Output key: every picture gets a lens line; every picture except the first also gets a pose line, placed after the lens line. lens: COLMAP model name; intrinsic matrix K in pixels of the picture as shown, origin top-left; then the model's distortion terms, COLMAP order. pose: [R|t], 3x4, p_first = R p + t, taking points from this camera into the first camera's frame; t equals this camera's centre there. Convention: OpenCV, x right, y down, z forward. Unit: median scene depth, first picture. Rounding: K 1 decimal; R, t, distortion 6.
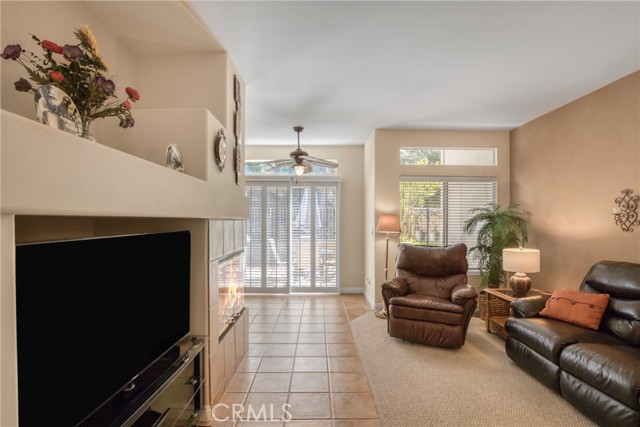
lens RADIAL K [[308.9, 0, 319.9], [0, 308.9, 218.5], [0, 0, 1]] dist [-0.004389, -0.000862]
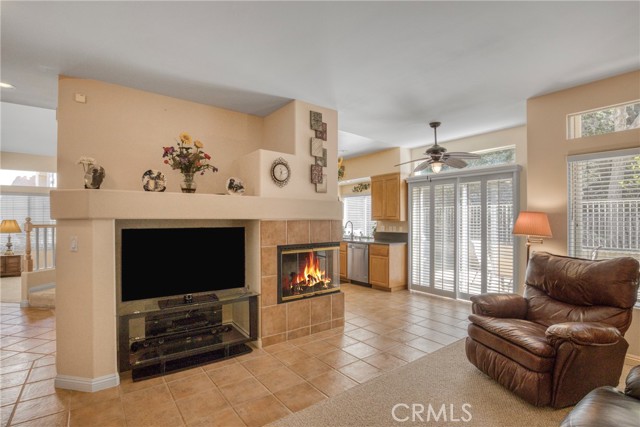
lens RADIAL K [[308.9, 0, 316.2], [0, 308.9, 216.0], [0, 0, 1]] dist [-0.004389, -0.000862]
pose [[0.588841, -0.014956, -0.808111, 0.482985], [0.008654, 0.999888, -0.012199, 0.001887], [0.808203, 0.000190, 0.588904, 0.135372]]
